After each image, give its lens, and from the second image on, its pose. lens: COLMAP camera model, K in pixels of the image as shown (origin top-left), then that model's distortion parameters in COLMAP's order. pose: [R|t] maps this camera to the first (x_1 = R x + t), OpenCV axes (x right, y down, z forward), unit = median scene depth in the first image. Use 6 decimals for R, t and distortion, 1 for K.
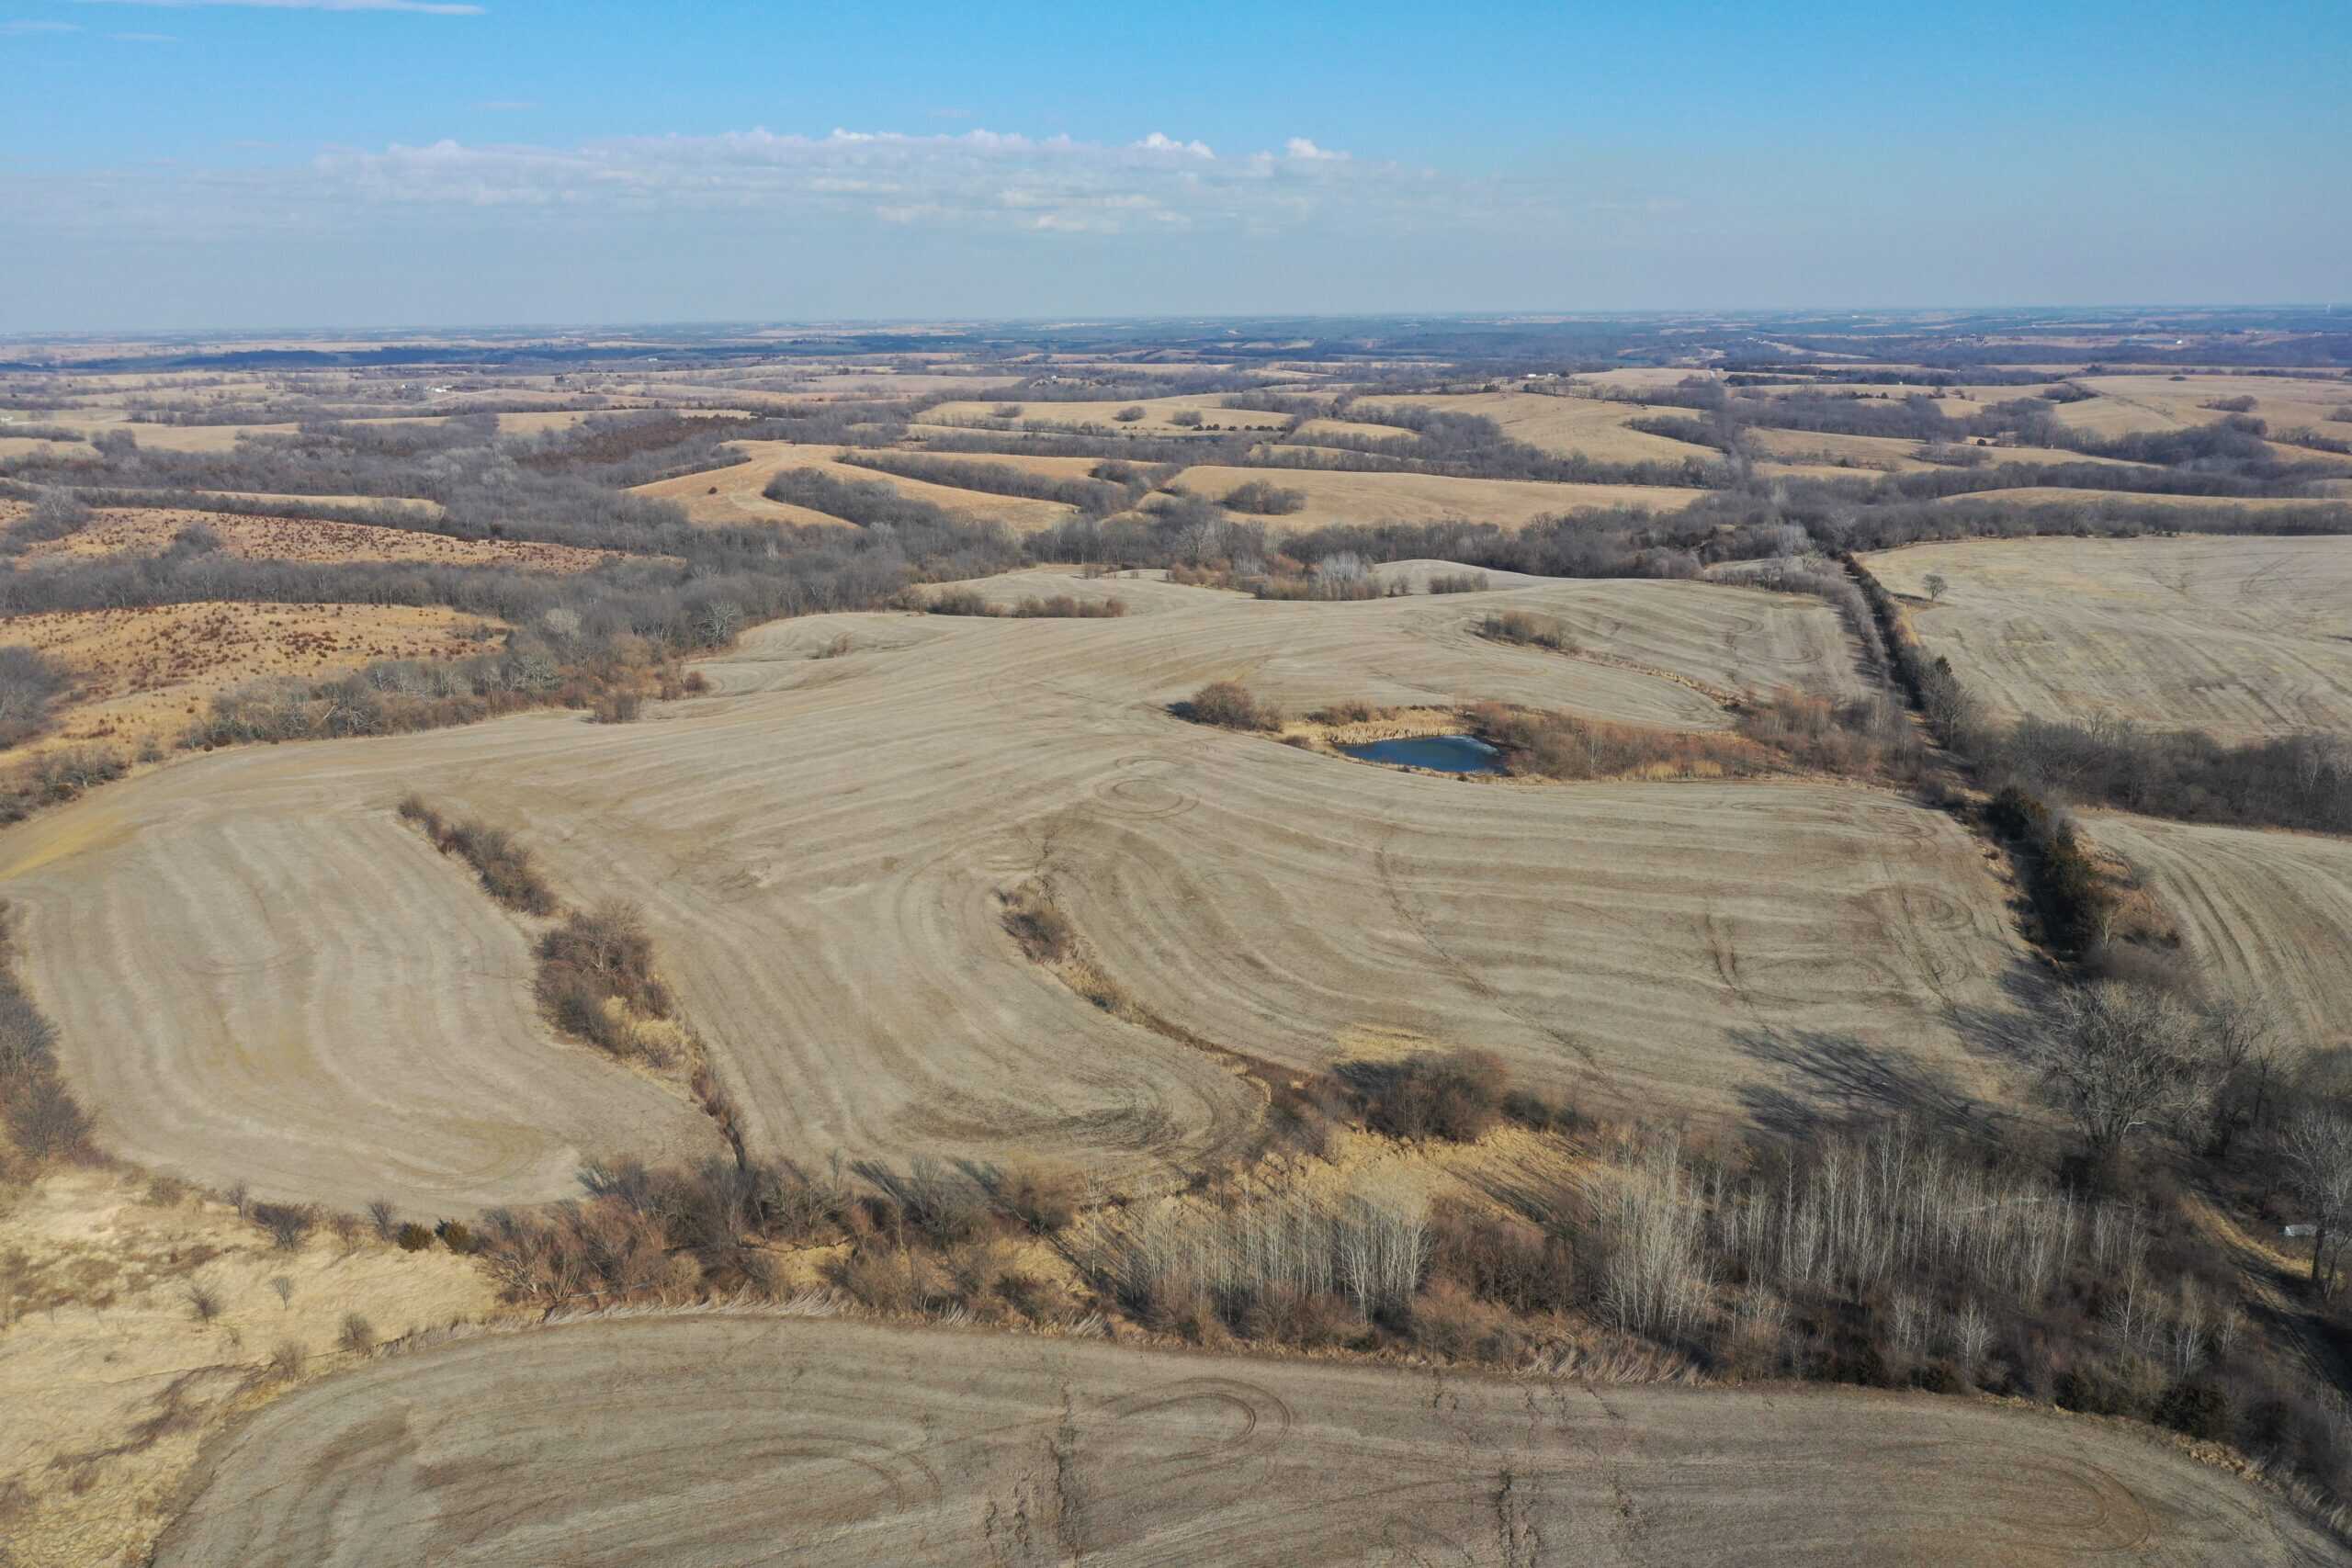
lens RADIAL K [[1868.8, 0, 1164.1], [0, 1868.8, 768.4], [0, 0, 1]] dist [-0.006984, -0.002120]
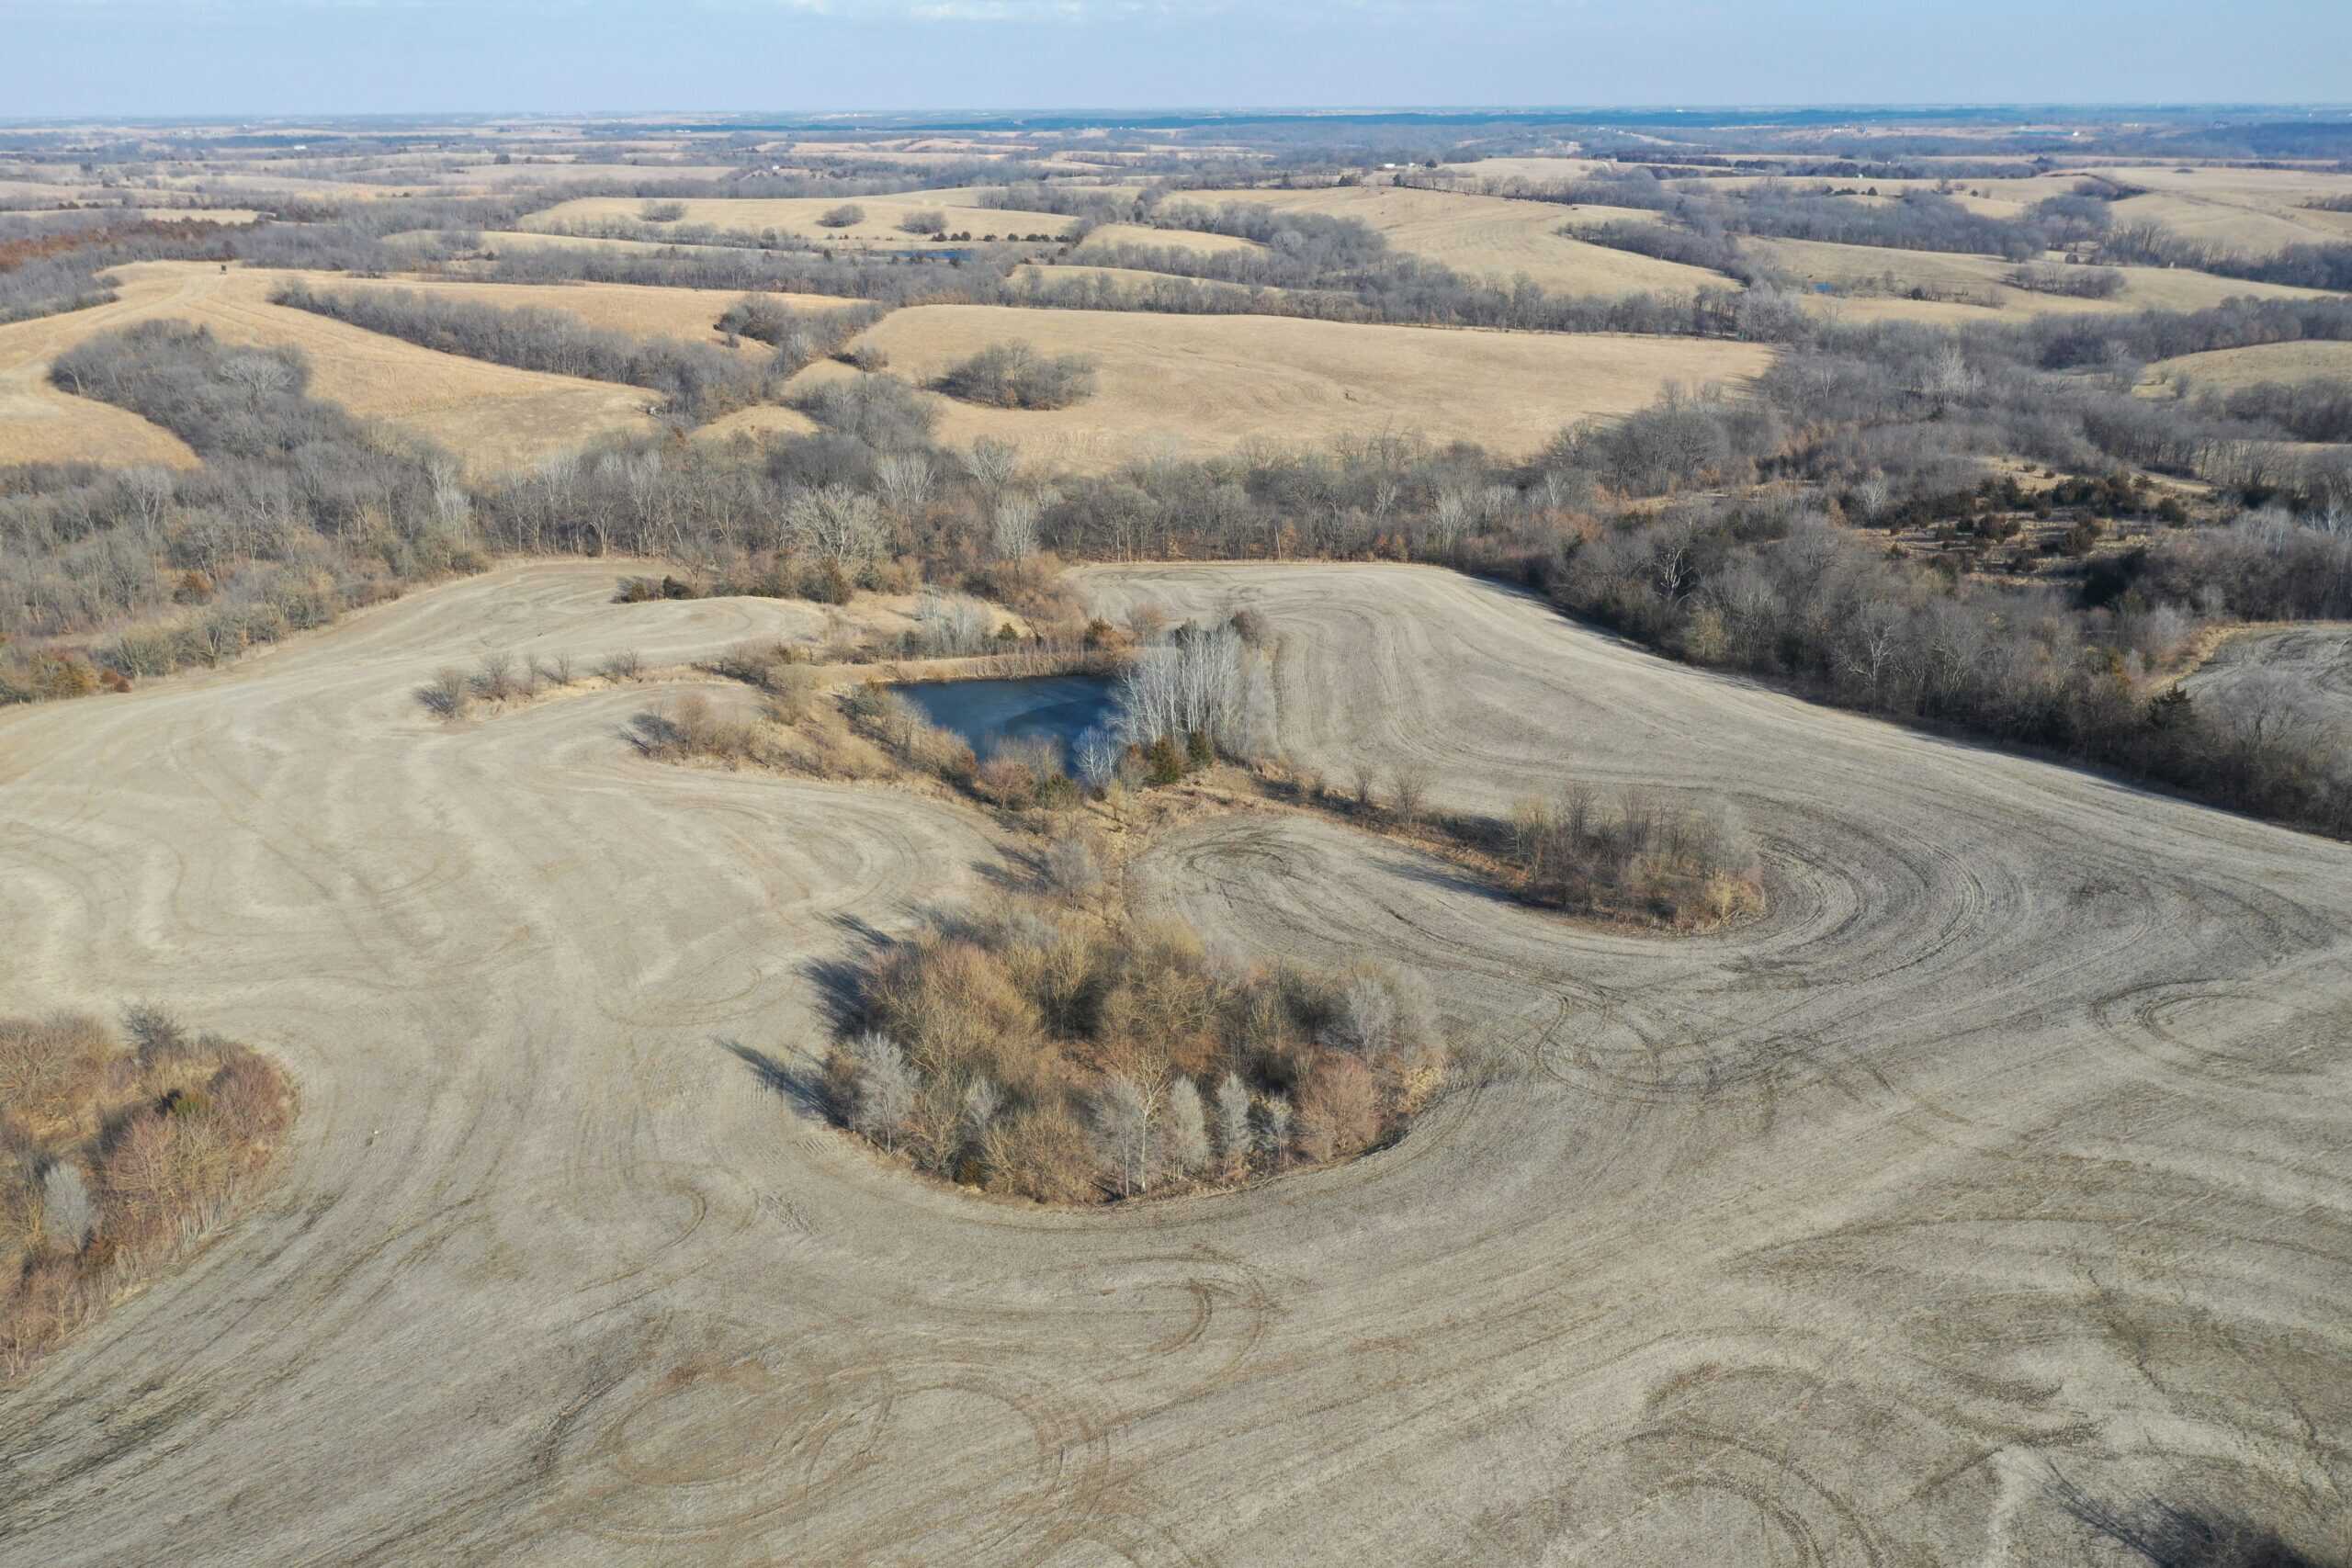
lens RADIAL K [[1868.8, 0, 1168.0], [0, 1868.8, 786.7], [0, 0, 1]] dist [-0.006984, -0.002120]
pose [[0.994168, -0.031204, 0.103230, 0.042313], [0.019815, 0.993782, 0.109570, -0.097797], [-0.106007, -0.106886, 0.988604, 0.516098]]
